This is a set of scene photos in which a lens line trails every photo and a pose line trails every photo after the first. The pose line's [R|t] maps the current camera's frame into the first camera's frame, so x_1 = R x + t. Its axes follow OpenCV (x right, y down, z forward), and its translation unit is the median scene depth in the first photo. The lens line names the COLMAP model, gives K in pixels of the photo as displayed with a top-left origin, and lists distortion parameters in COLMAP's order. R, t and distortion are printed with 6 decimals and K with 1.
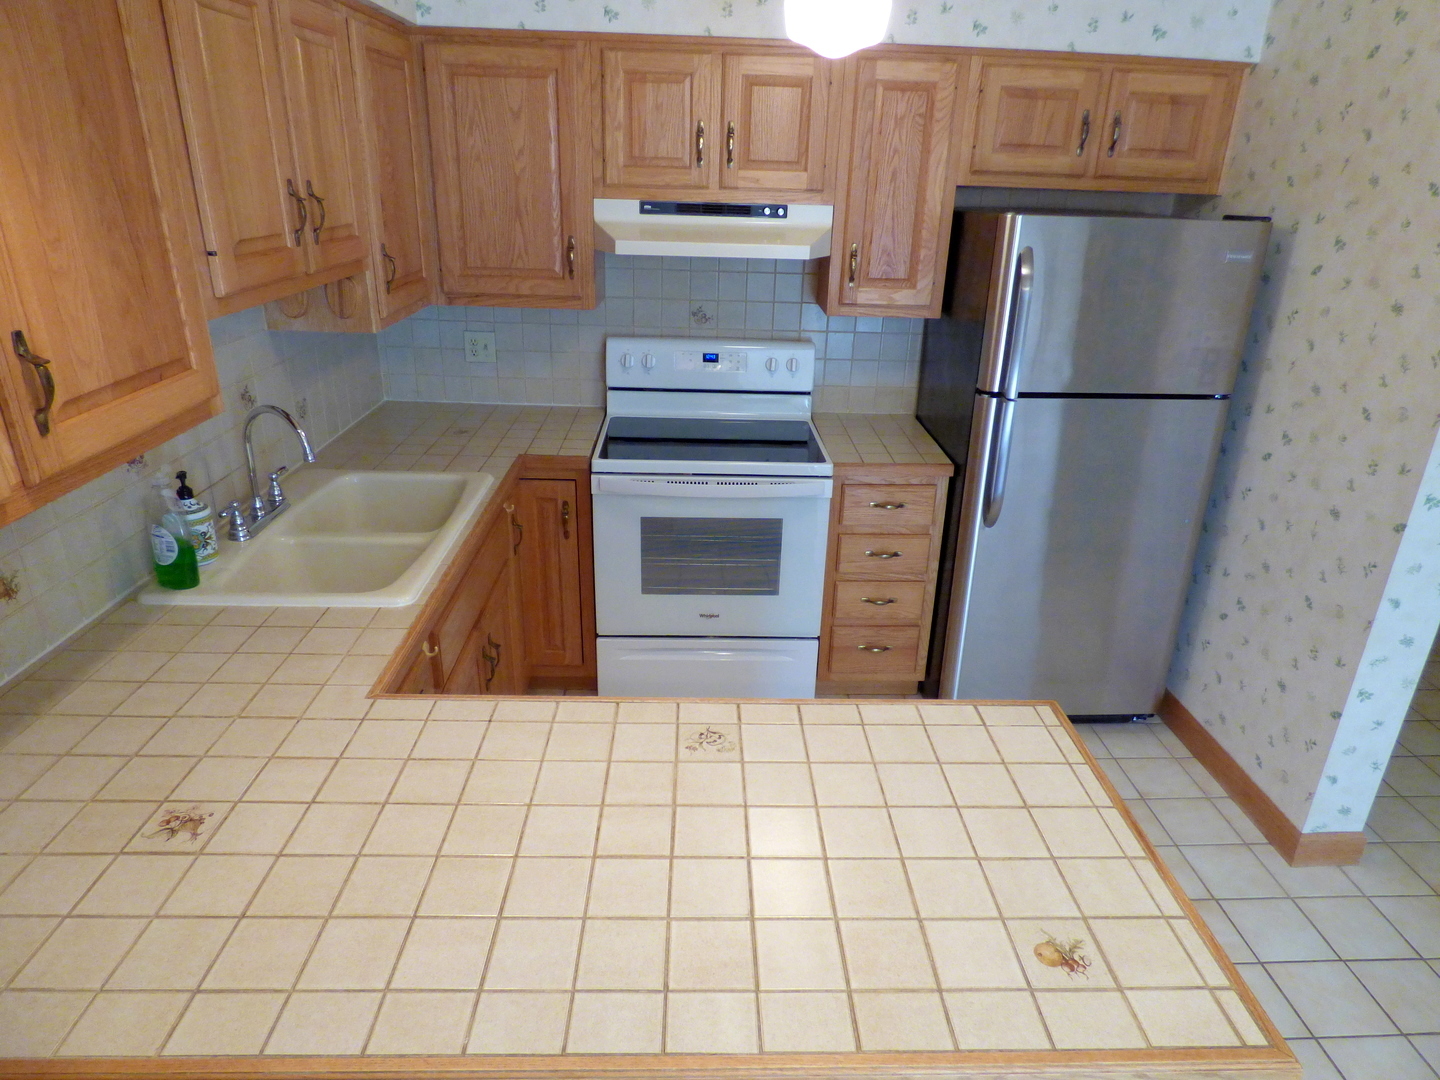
lens RADIAL K [[899.6, 0, 726.7], [0, 899.6, 529.5], [0, 0, 1]] dist [0.023395, 0.000208]
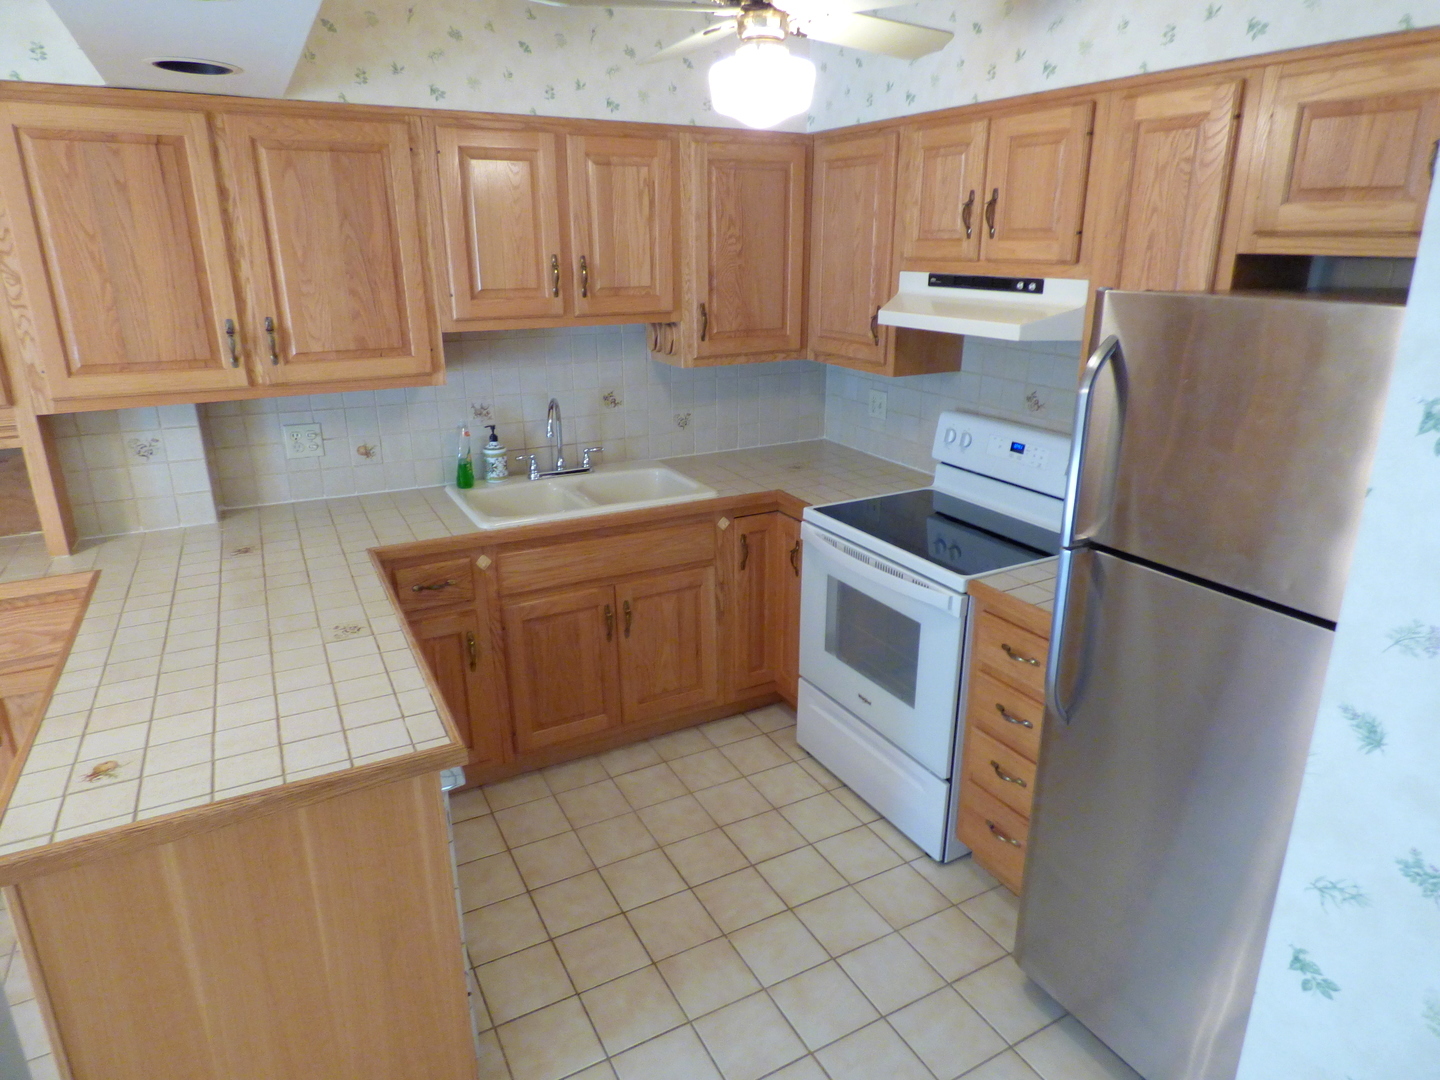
lens RADIAL K [[885.8, 0, 720.0], [0, 885.8, 540.0], [0, 0, 1]] dist [0.003010, 0.003777]
pose [[0.451022, 0.258819, -0.854162, 0.726085], [-0.322302, 0.939681, 0.114548, -0.129291], [0.832287, 0.223634, 0.507234, 0.388305]]
